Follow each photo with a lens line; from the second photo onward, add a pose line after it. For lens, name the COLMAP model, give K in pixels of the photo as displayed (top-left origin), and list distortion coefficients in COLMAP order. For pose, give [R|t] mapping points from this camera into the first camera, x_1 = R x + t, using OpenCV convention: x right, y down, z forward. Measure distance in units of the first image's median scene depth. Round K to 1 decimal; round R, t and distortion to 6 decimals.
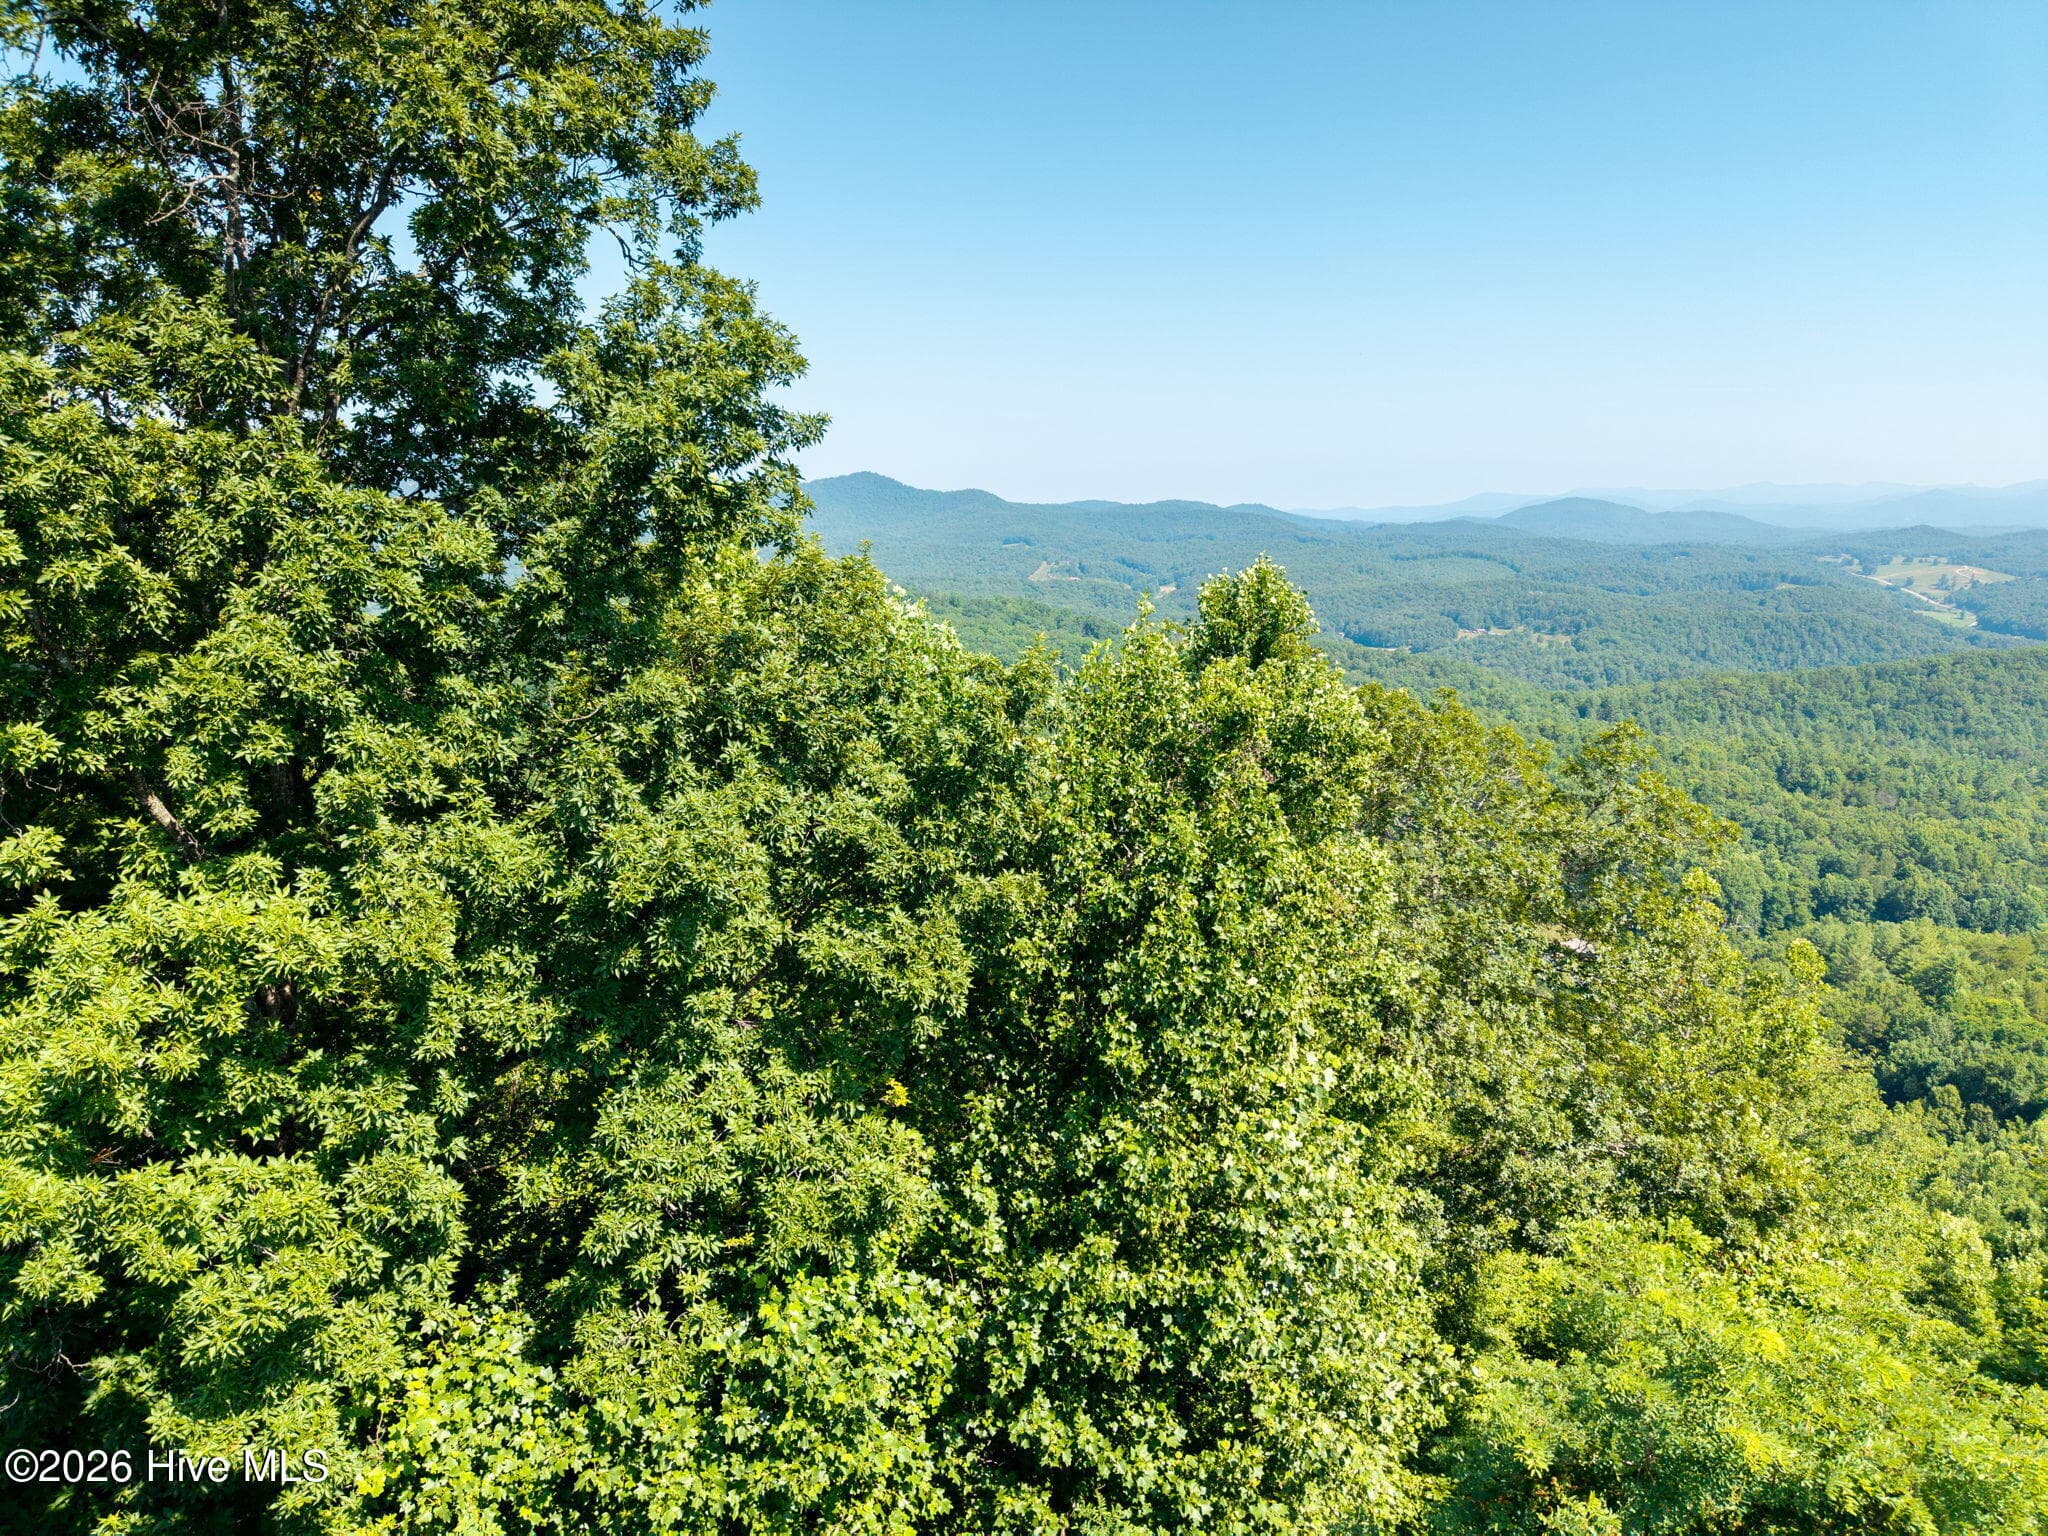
lens RADIAL K [[1326.5, 0, 1021.4], [0, 1326.5, 759.2], [0, 0, 1]] dist [0.036983, -0.037772]
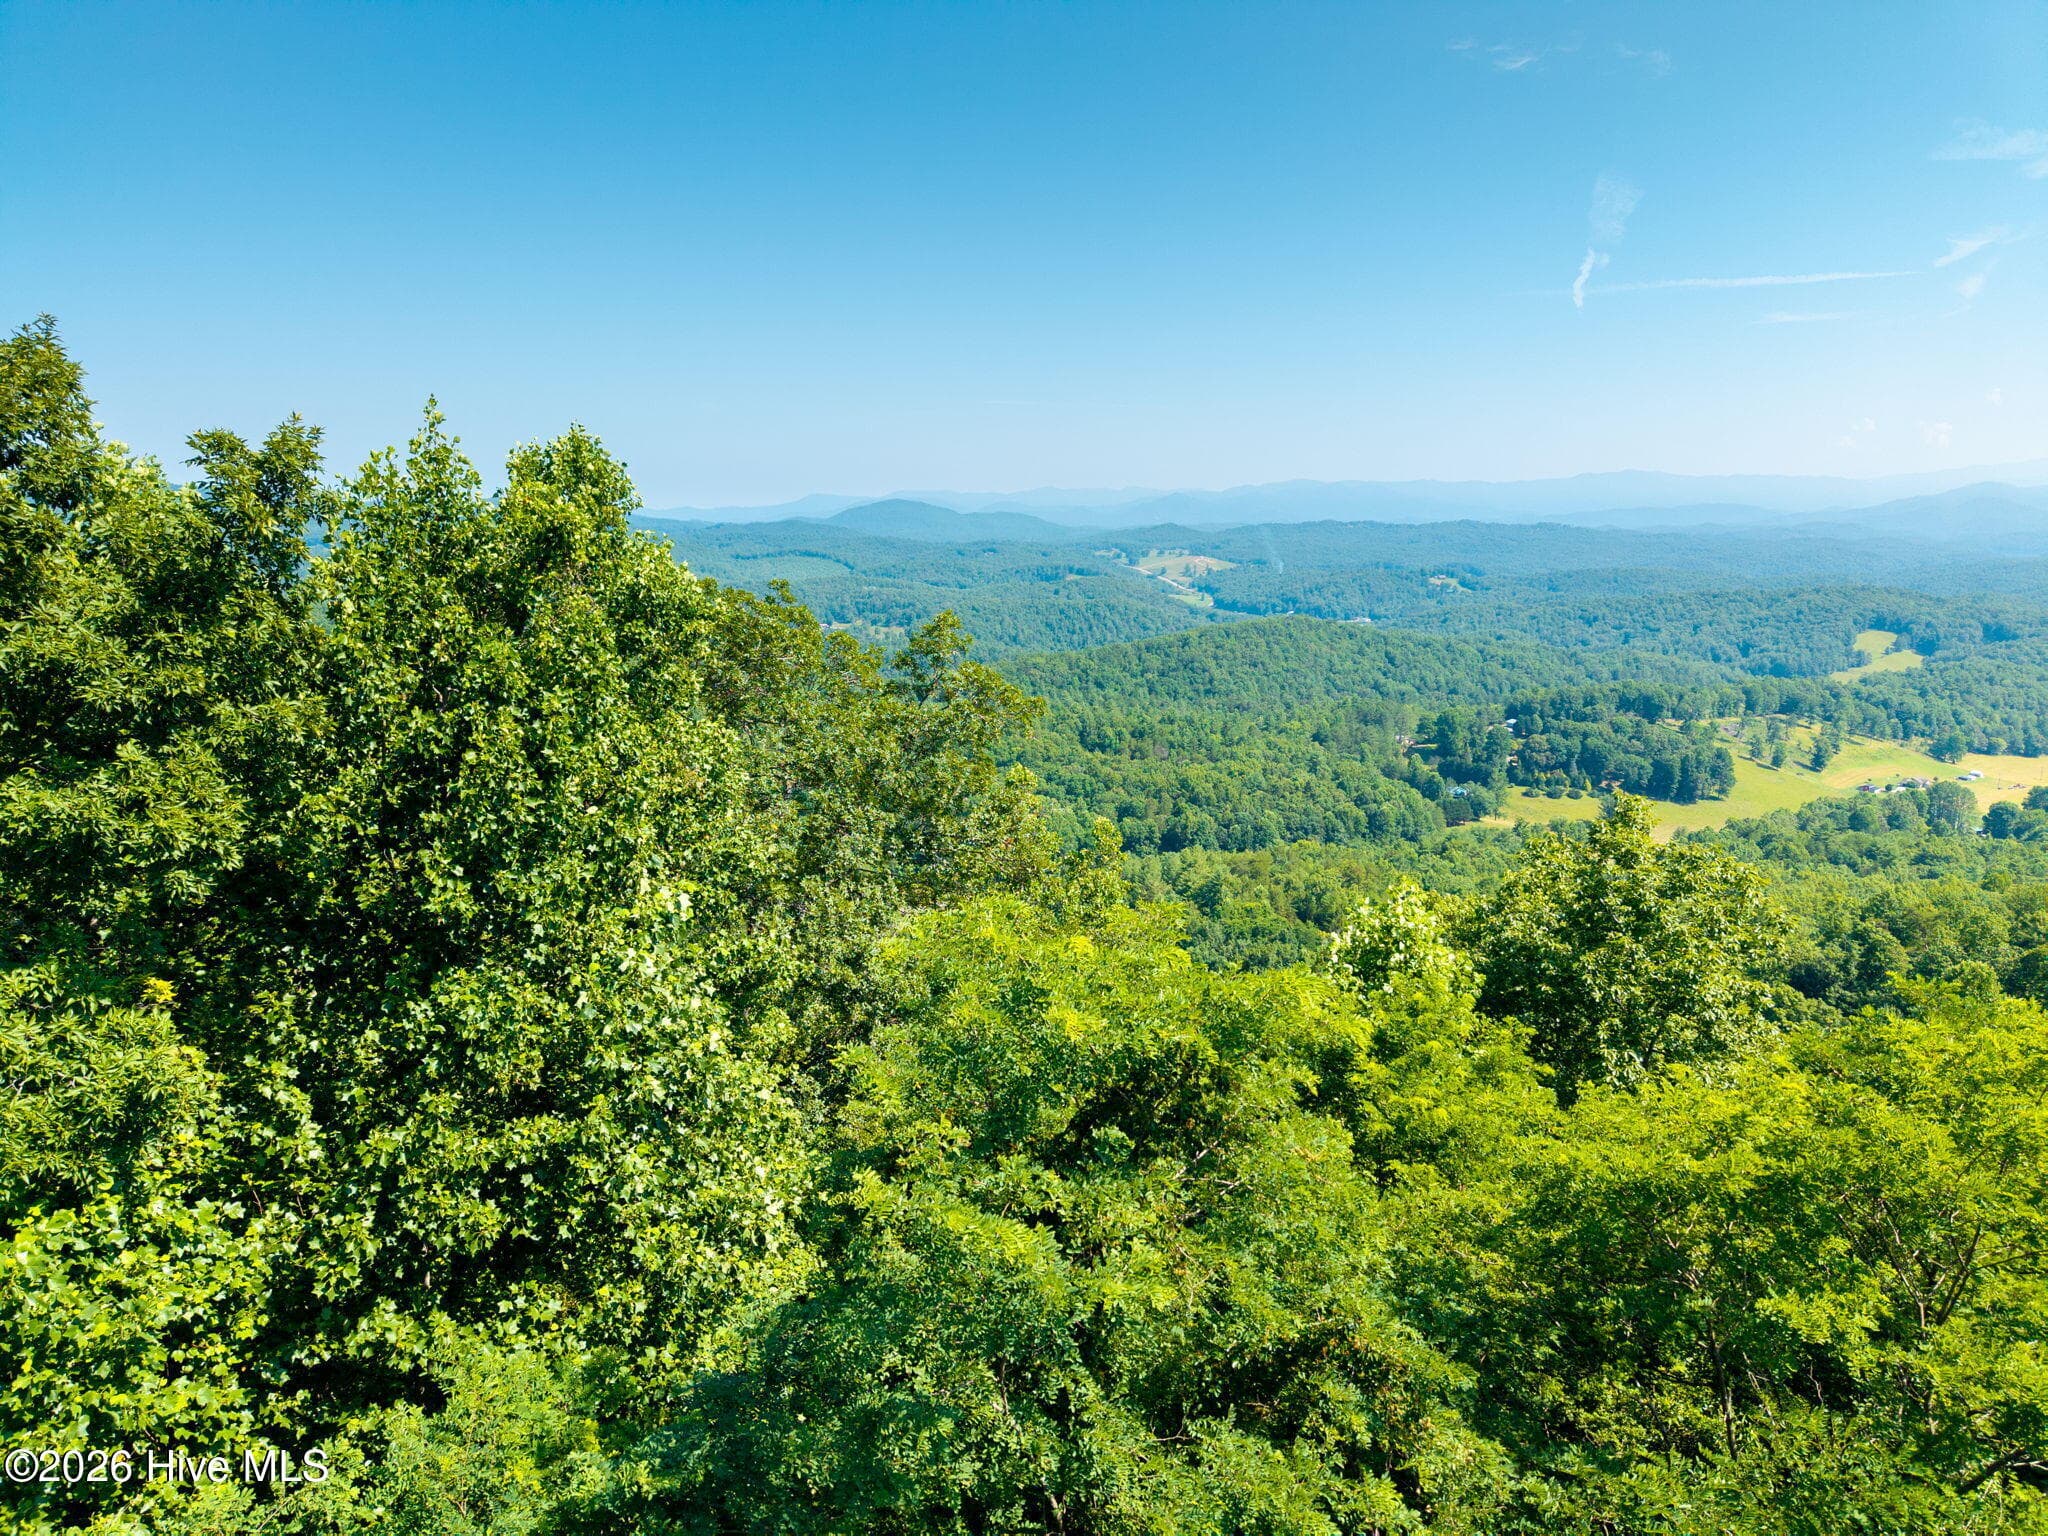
lens RADIAL K [[1340.7, 0, 994.6], [0, 1340.7, 769.5], [0, 0, 1]] dist [0.034298, -0.044324]
pose [[0.896709, -0.086521, 0.434083, 0.019439], [0.084522, 0.996134, 0.023946, 0.142106], [-0.434476, 0.015218, 0.900555, 0.025116]]
